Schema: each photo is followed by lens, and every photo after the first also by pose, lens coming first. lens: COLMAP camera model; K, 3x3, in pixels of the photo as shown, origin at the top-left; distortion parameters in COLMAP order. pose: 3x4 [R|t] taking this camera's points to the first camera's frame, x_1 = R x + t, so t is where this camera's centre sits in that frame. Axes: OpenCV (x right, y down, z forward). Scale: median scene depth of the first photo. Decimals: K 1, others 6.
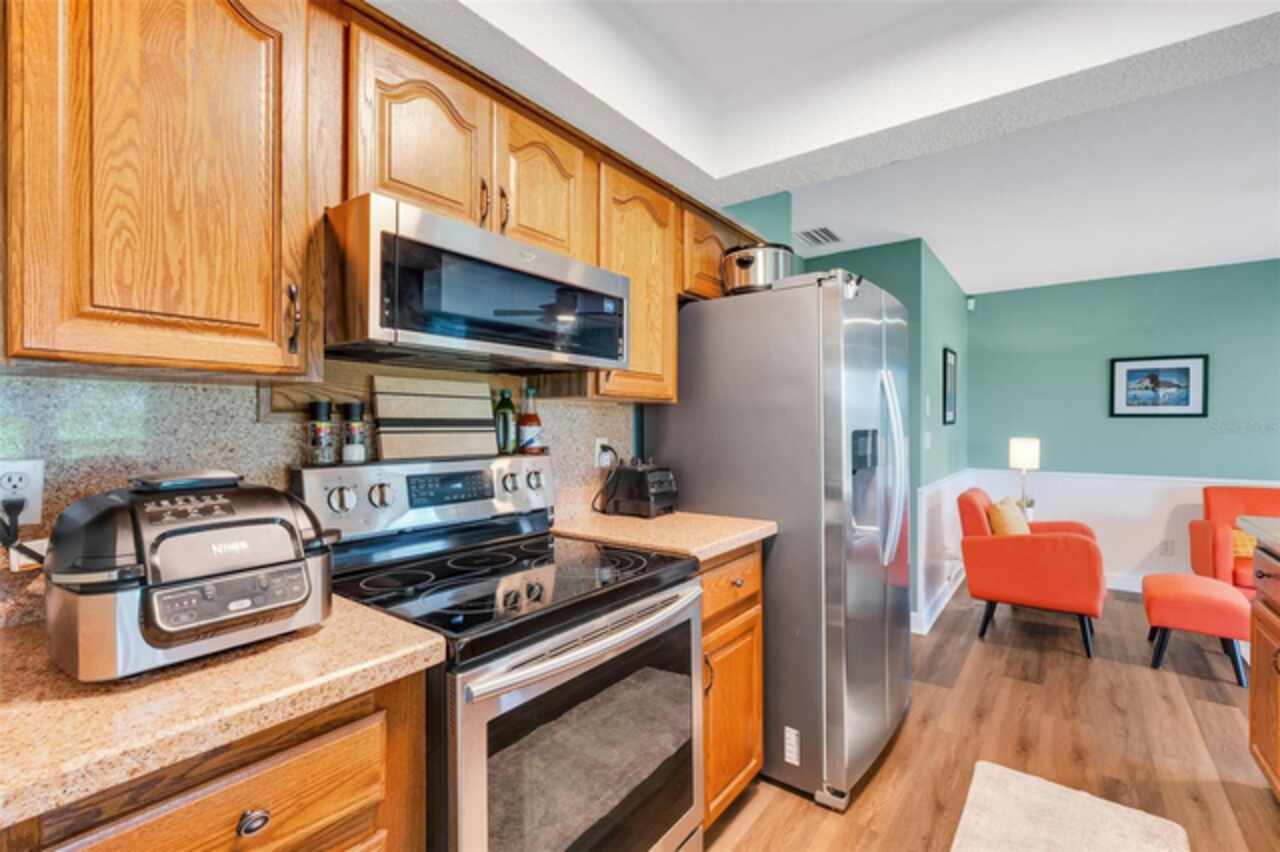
lens RADIAL K [[569.3, 0, 635.0], [0, 569.3, 419.0], [0, 0, 1]] dist [-0.001484, -0.000098]
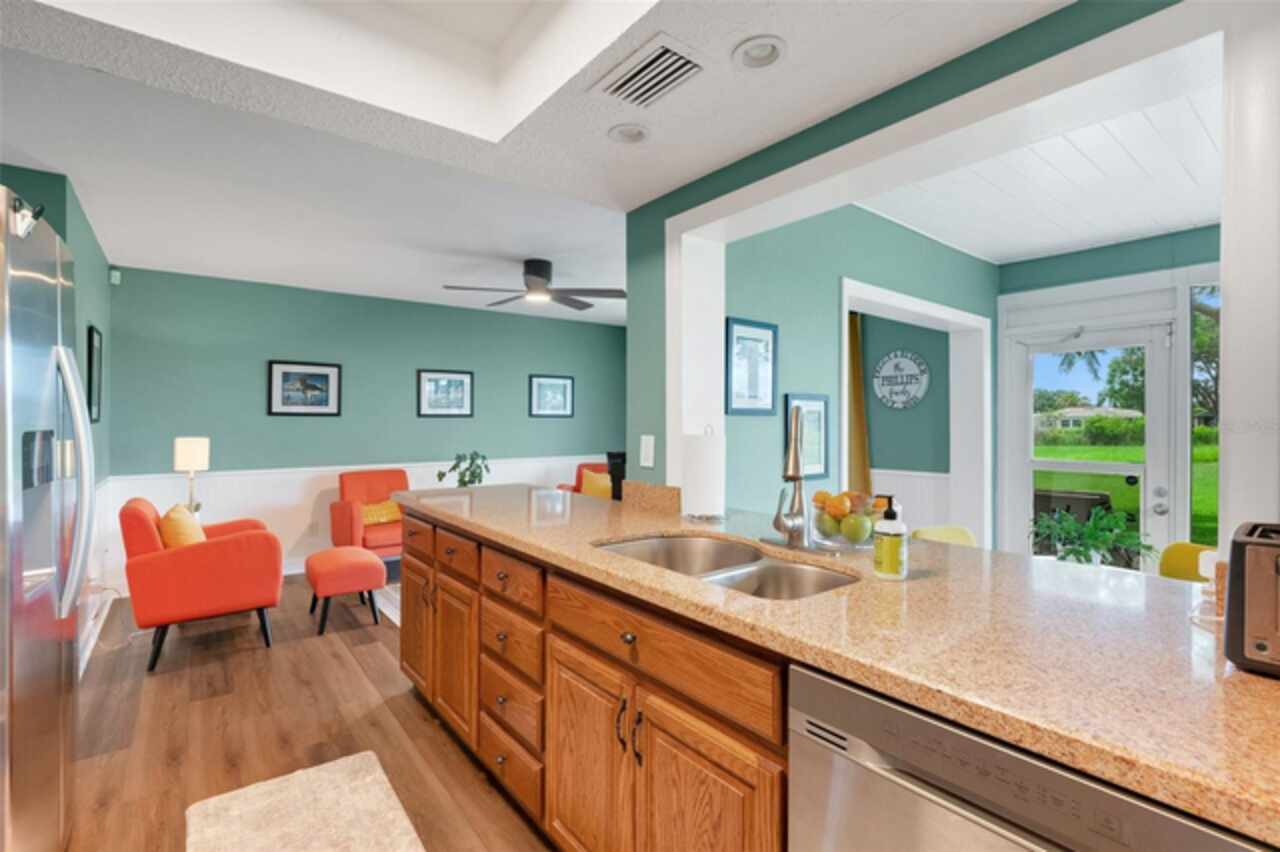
lens RADIAL K [[592.4, 0, 635.3], [0, 592.4, 422.2], [0, 0, 1]] dist [0.004604, 0.000146]
pose [[0.257663, -0.002480, 0.966232, -0.072666], [-0.005972, 0.999974, 0.004159, 0.000714], [-0.966216, -0.006842, 0.257642, 0.074141]]
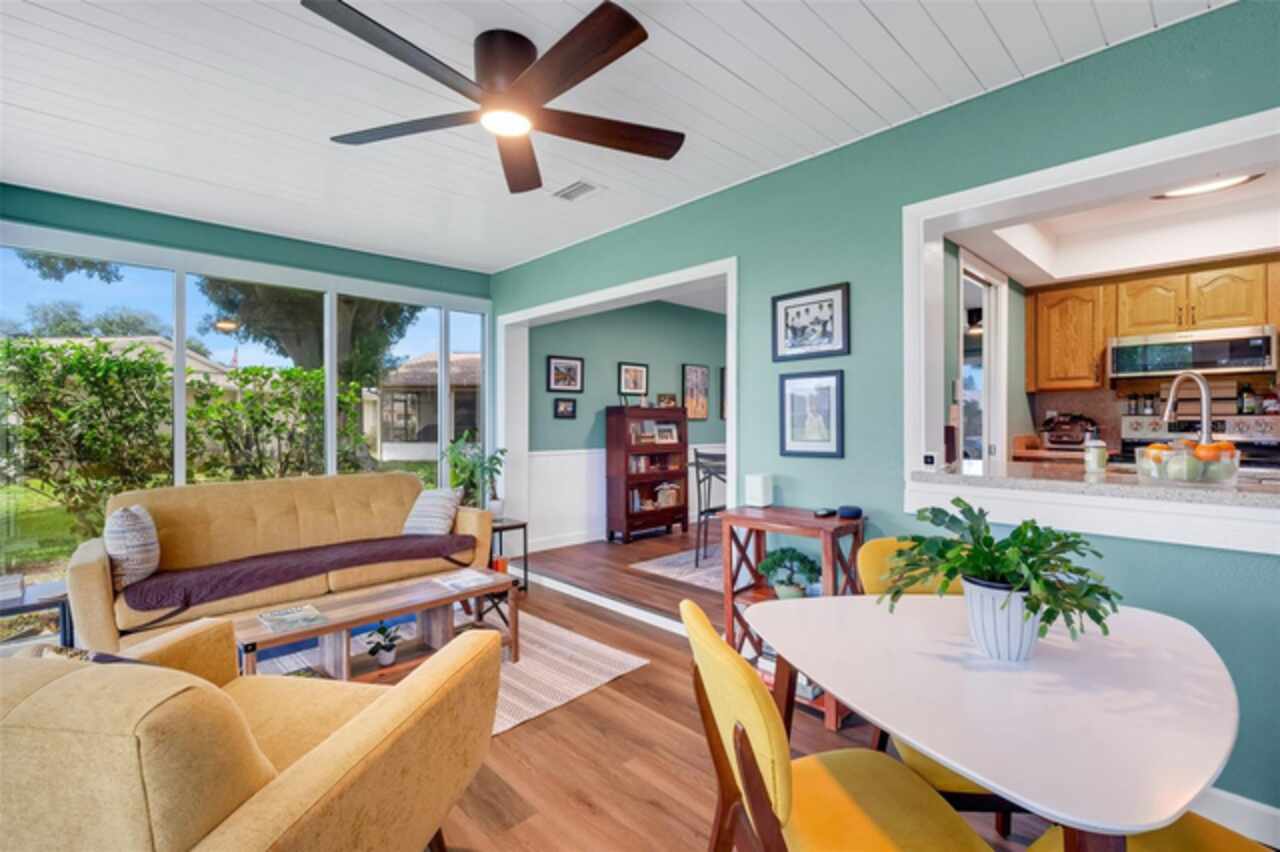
lens RADIAL K [[569.3, 0, 635.0], [0, 569.3, 419.0], [0, 0, 1]] dist [-0.001484, -0.000098]
pose [[-0.159817, -0.004997, -0.987134, 0.739820], [0.006341, 0.999961, -0.006089, 0.027113], [0.987126, -0.007233, -0.159779, -0.291924]]
